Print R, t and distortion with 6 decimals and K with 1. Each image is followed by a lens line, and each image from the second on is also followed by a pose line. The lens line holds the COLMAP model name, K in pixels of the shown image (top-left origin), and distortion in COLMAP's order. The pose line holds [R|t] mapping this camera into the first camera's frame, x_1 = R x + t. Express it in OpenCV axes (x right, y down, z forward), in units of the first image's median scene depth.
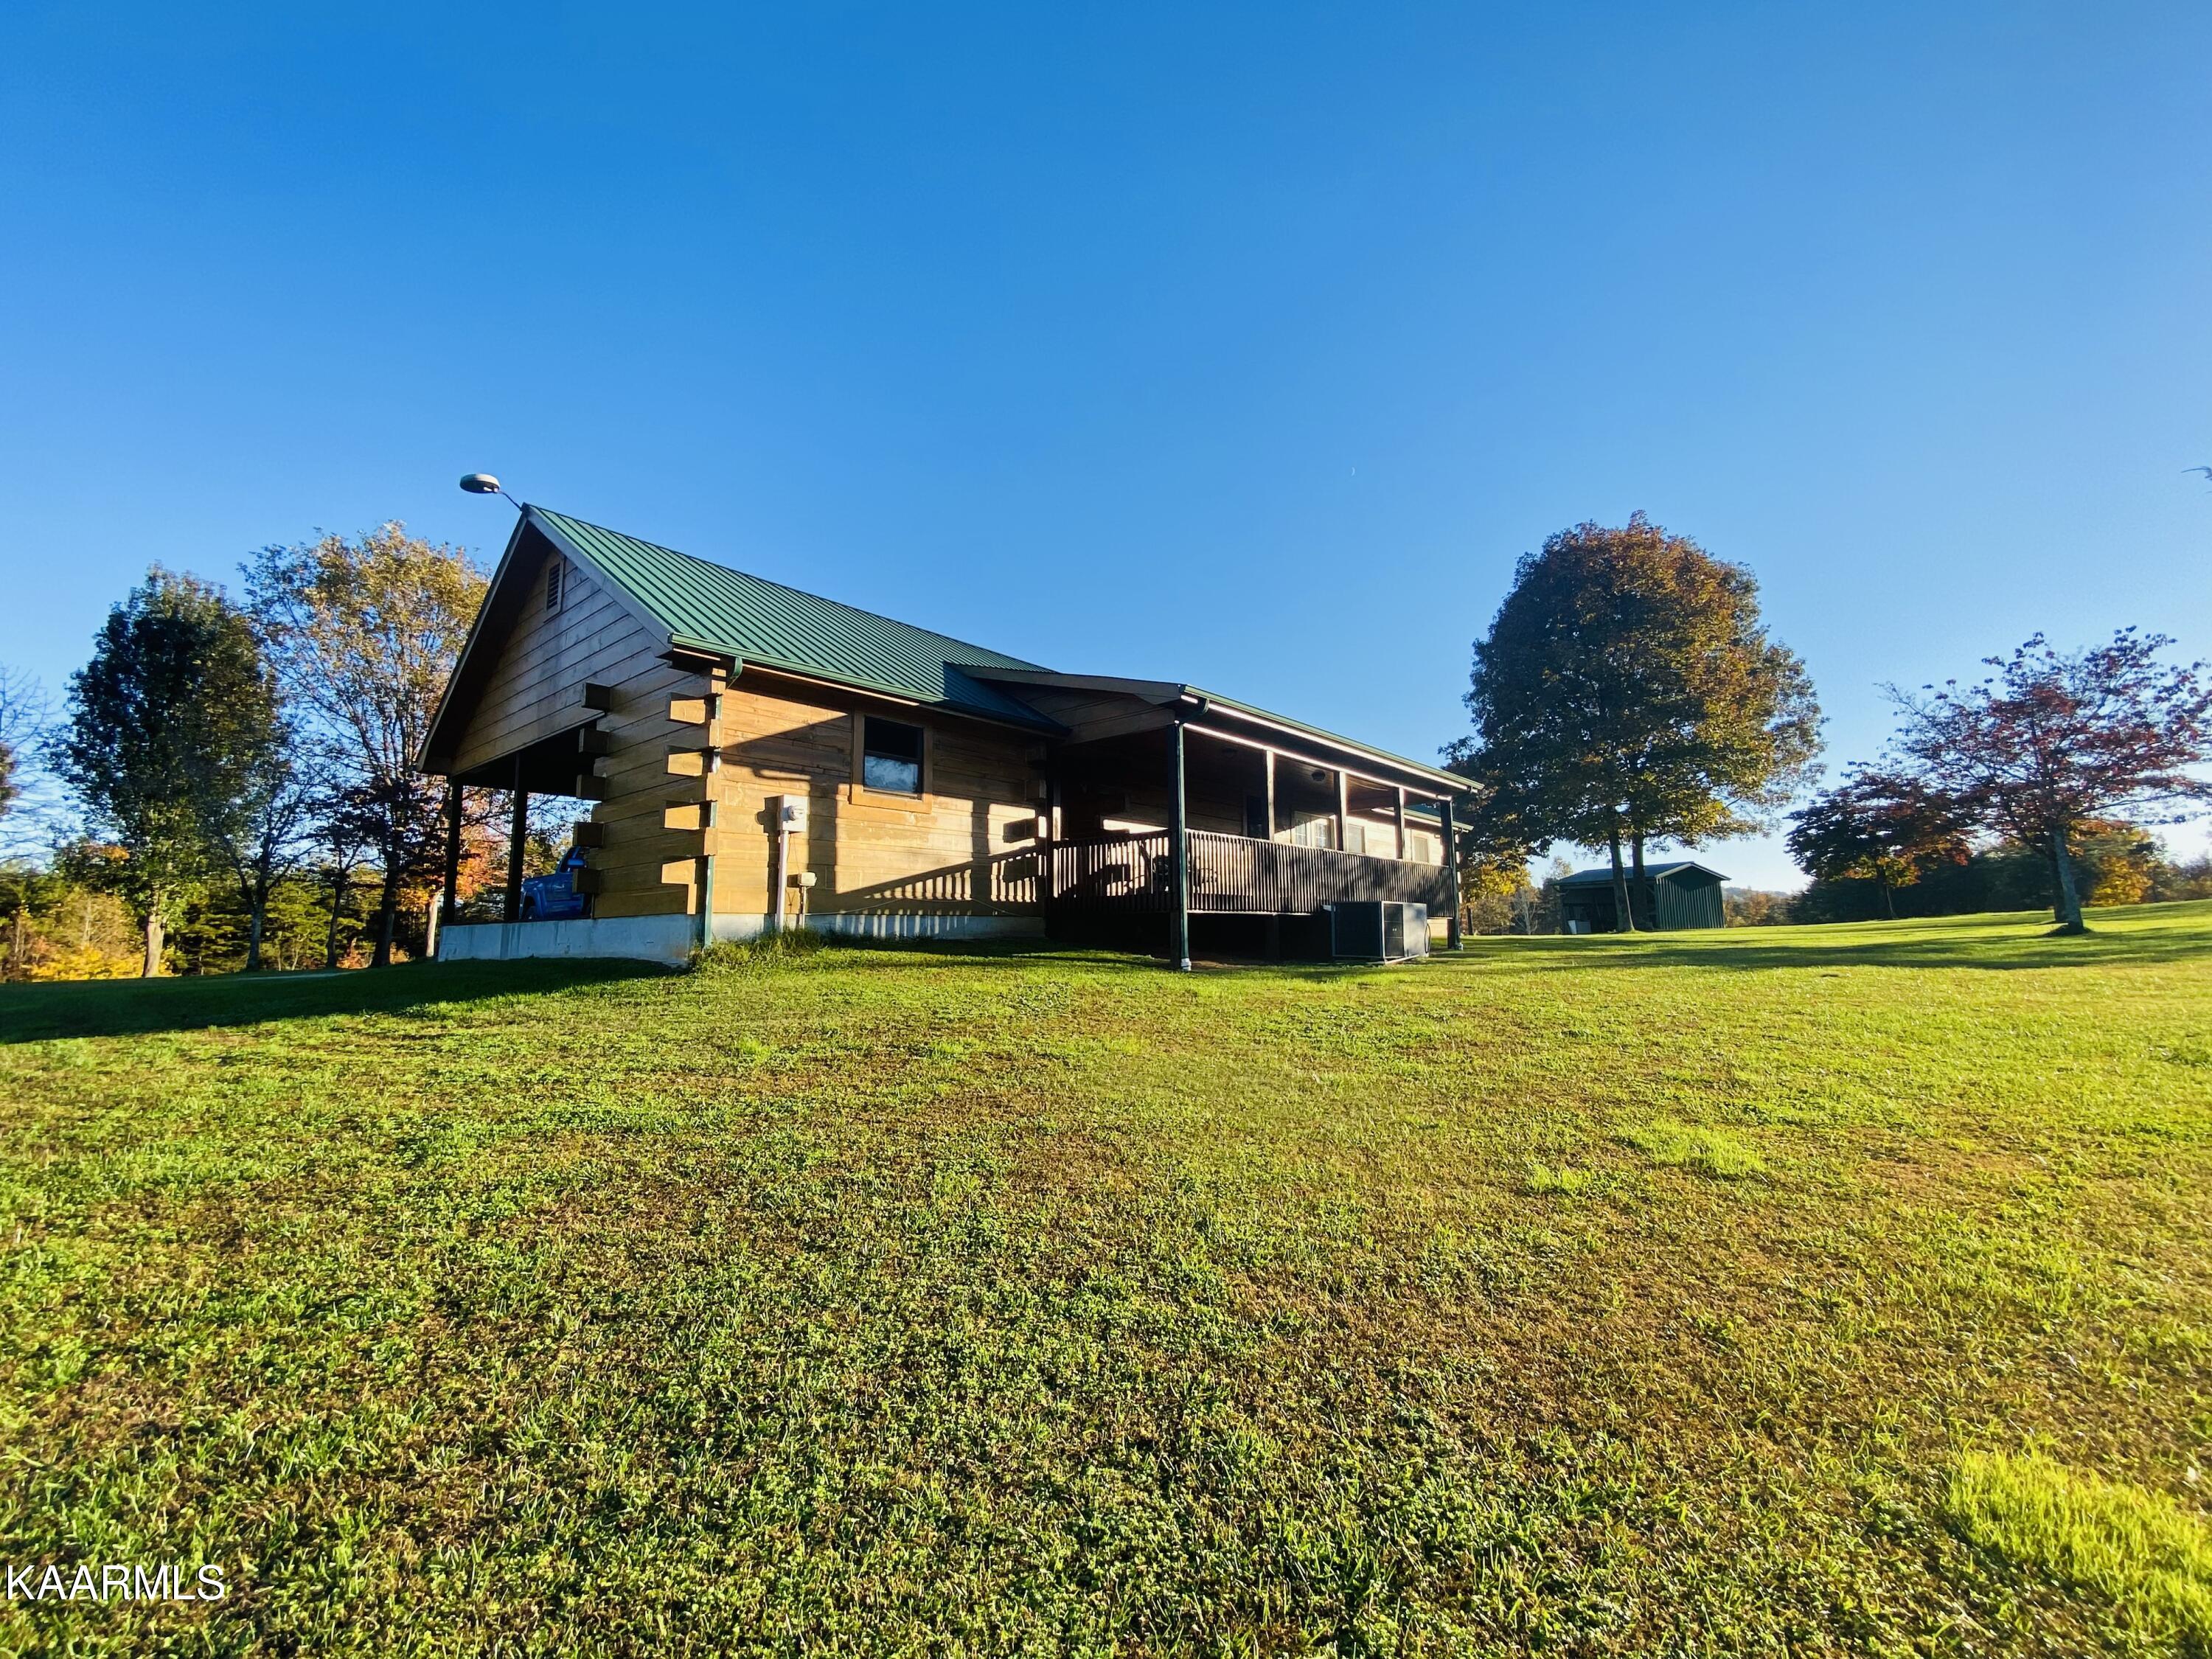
lens RADIAL K [[907.4, 0, 1103.1], [0, 907.4, 822.8], [0, 0, 1]] dist [0.029481, -0.025416]
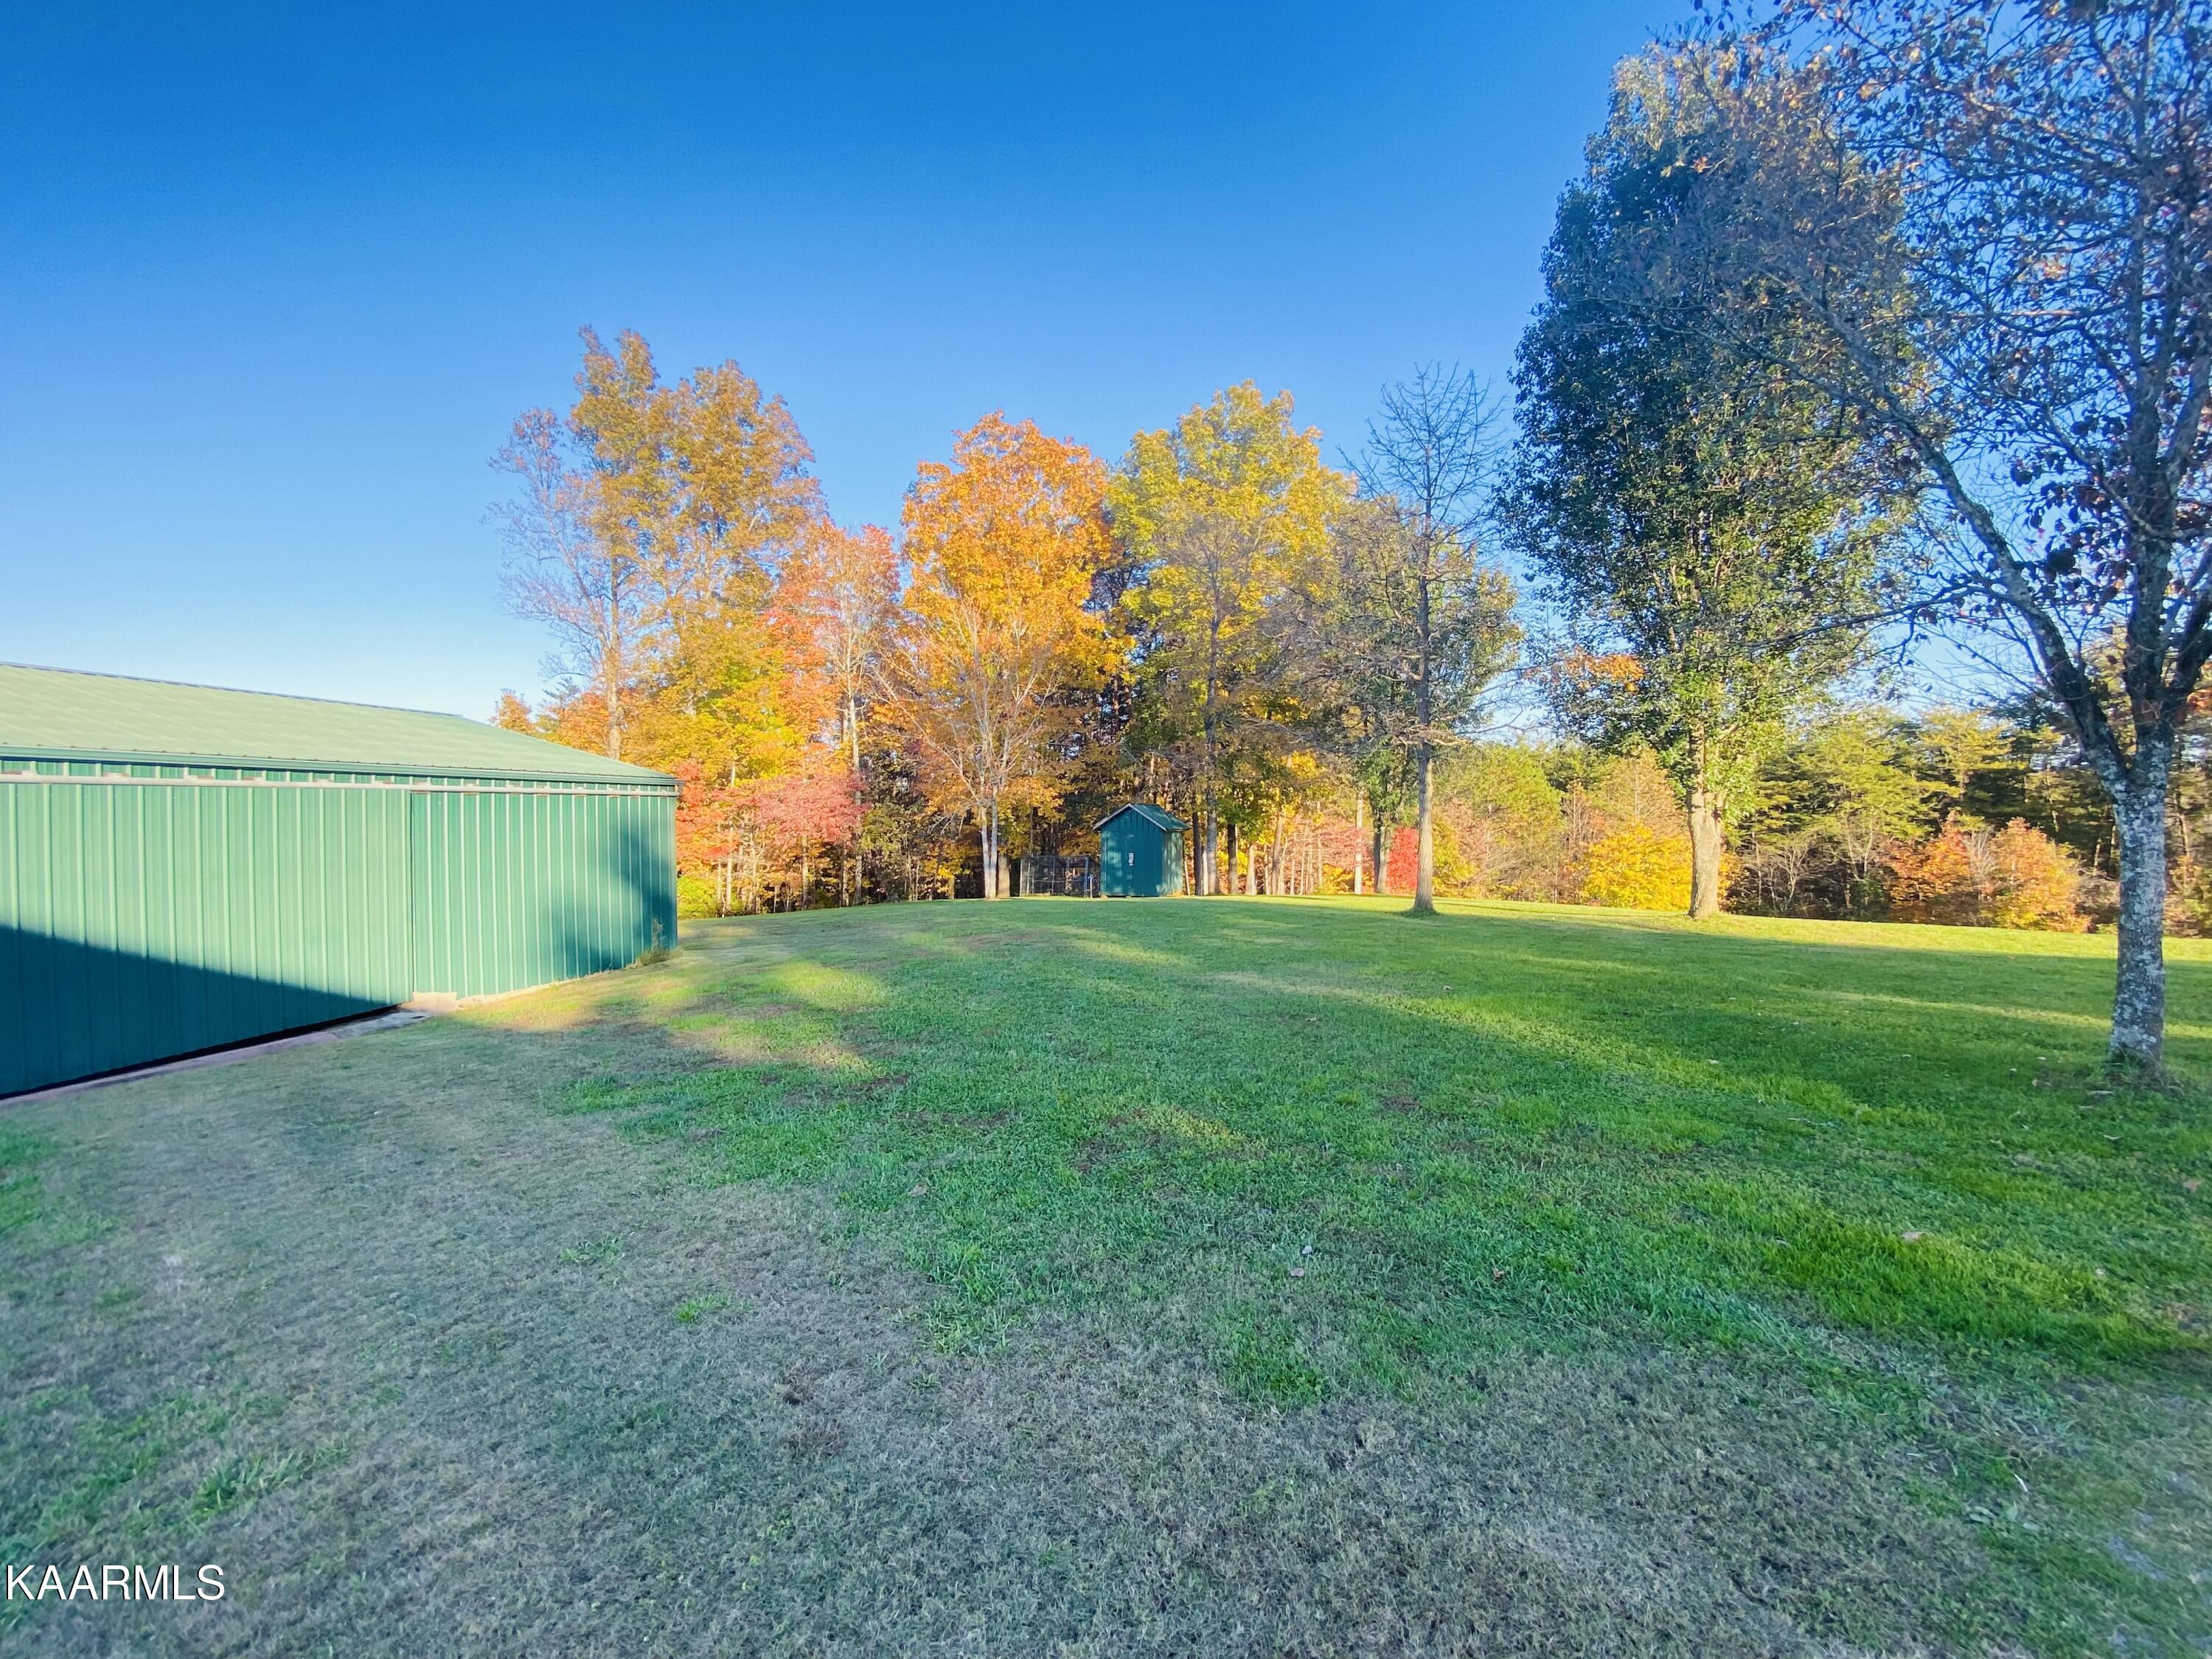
lens RADIAL K [[907.4, 0, 1103.1], [0, 907.4, 822.8], [0, 0, 1]] dist [0.029481, -0.025416]
pose [[0.186525, 0.019149, -0.982263, -0.273213], [0.128738, 0.990713, 0.043760, 0.024156], [0.973979, -0.134617, 0.182328, 0.262213]]
